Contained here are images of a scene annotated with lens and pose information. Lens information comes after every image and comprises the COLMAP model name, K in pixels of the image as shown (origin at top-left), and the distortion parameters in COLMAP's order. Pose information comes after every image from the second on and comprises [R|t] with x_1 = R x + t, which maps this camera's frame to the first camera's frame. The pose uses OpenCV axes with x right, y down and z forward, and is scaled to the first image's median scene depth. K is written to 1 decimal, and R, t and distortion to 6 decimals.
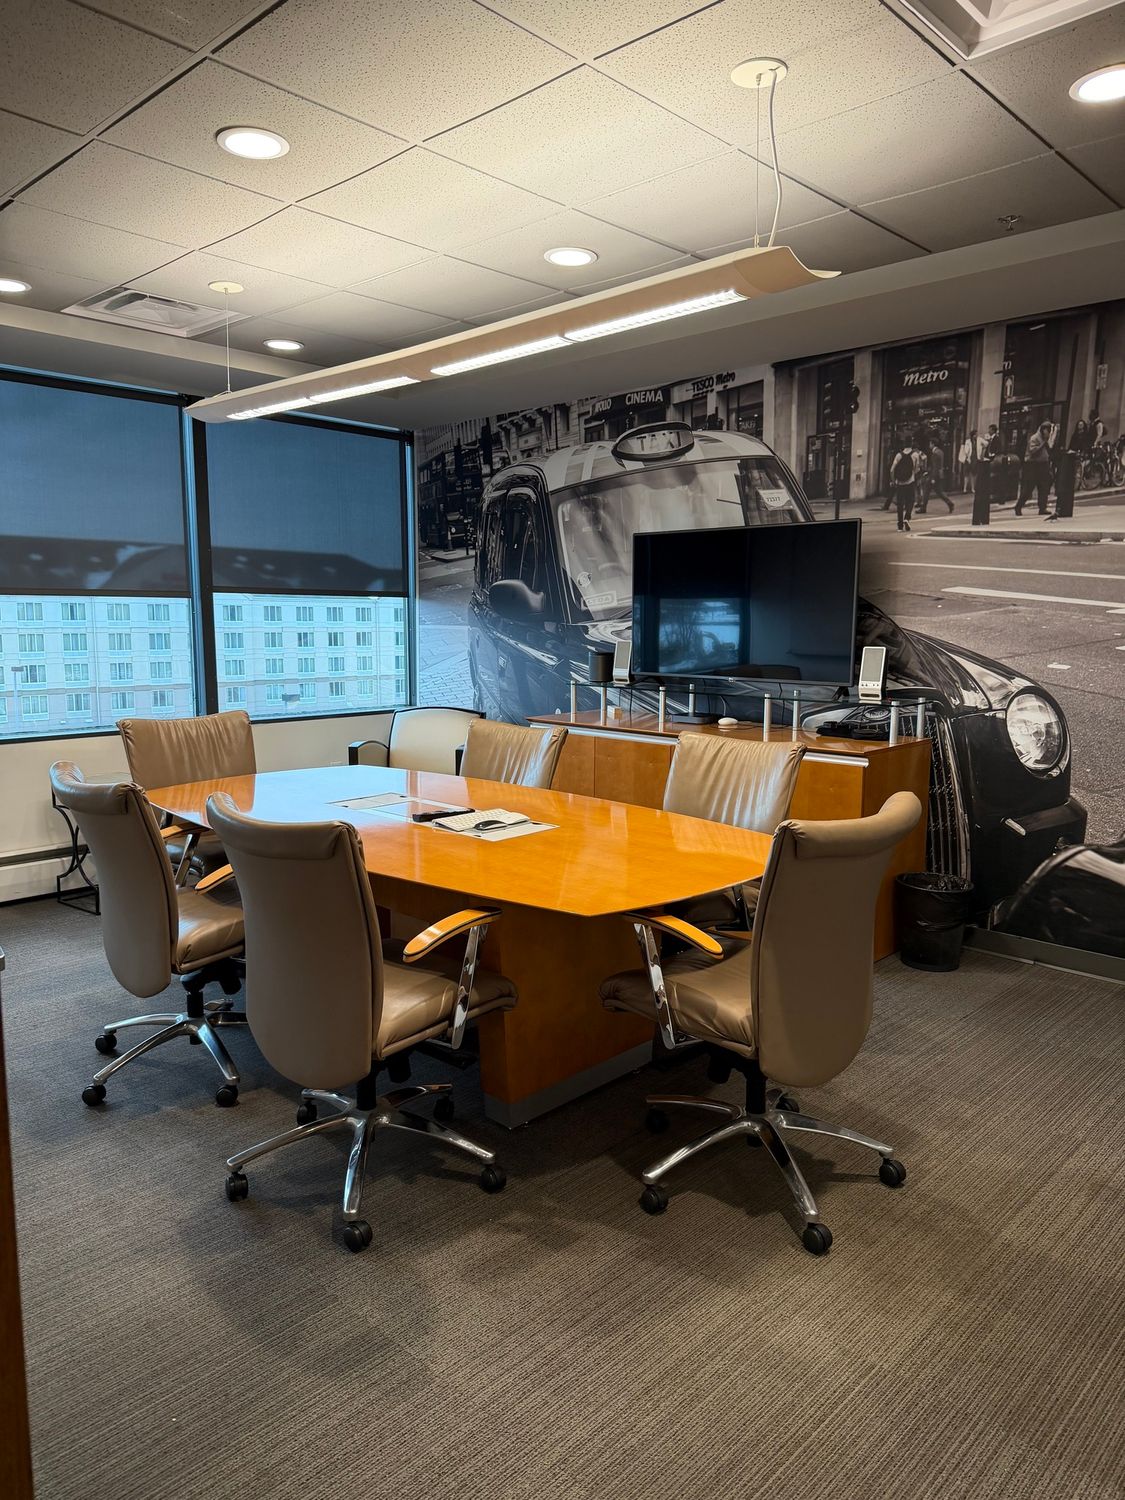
lens RADIAL K [[1056.8, 0, 566.2], [0, 1056.8, 755.6], [0, 0, 1]] dist [0.019163, -0.028138]
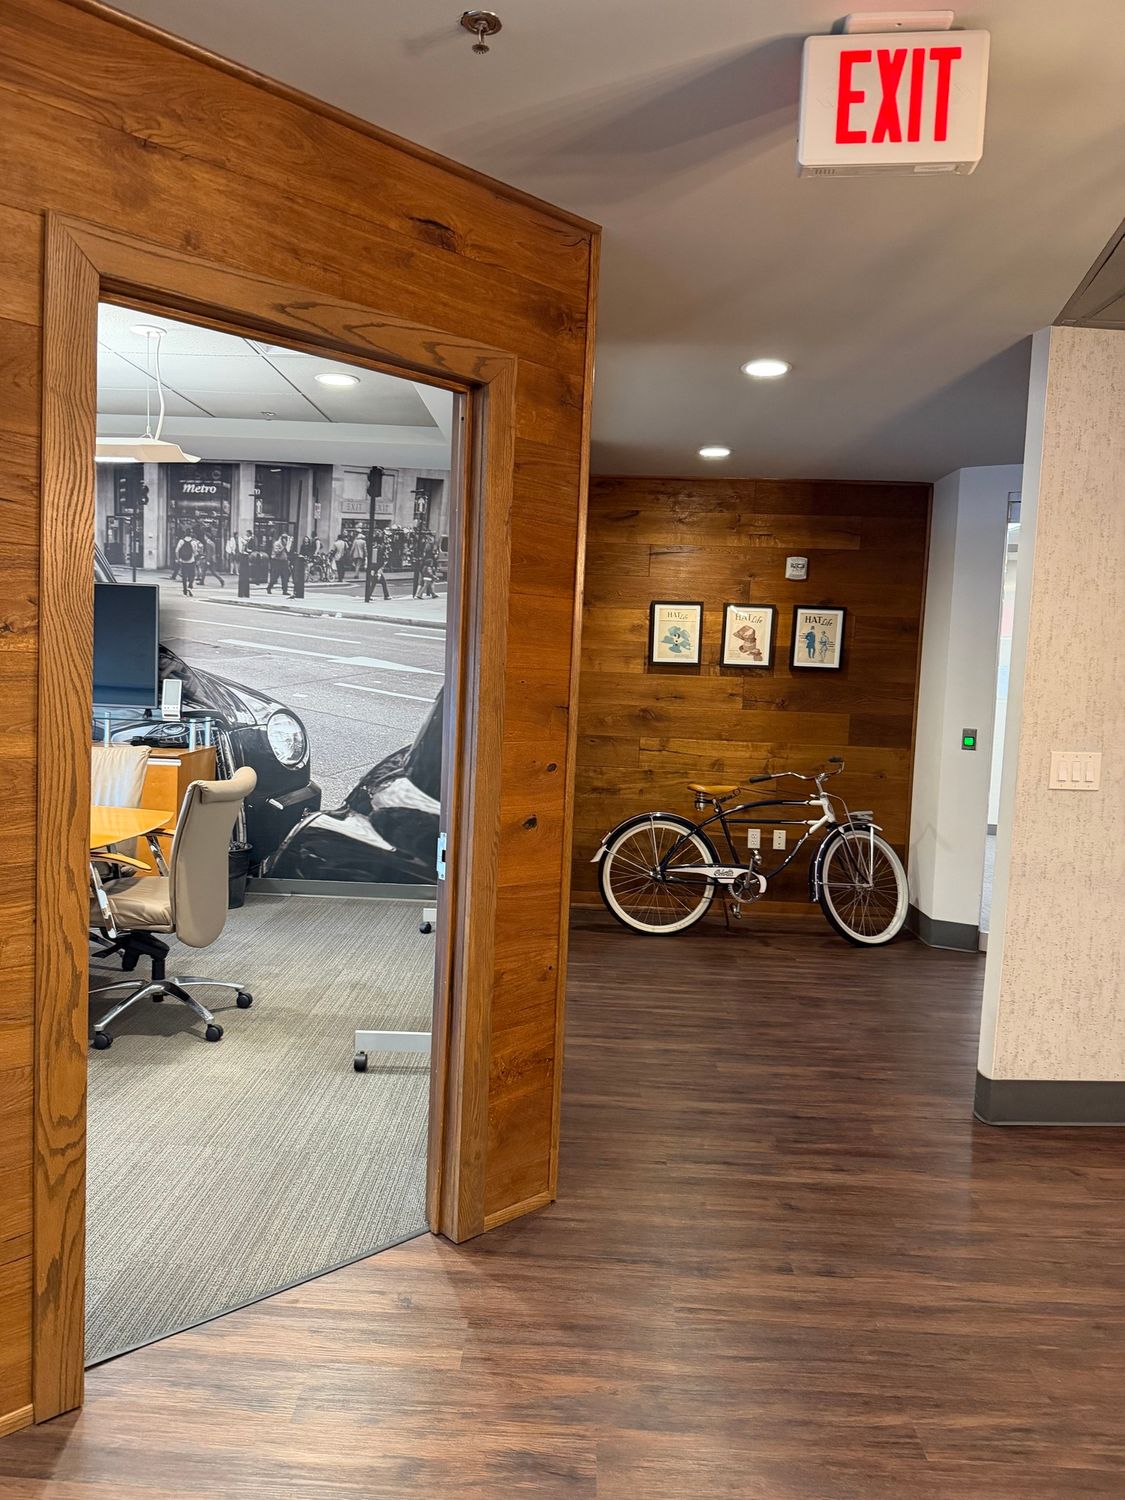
lens RADIAL K [[1056.8, 0, 566.2], [0, 1056.8, 745.8], [0, 0, 1]] dist [0.019163, -0.028138]
pose [[0.737959, -0.022826, 0.674459, -0.263859], [0.048629, 0.998628, -0.019412, 0.033975], [-0.673091, 0.047123, 0.738057, -0.354125]]
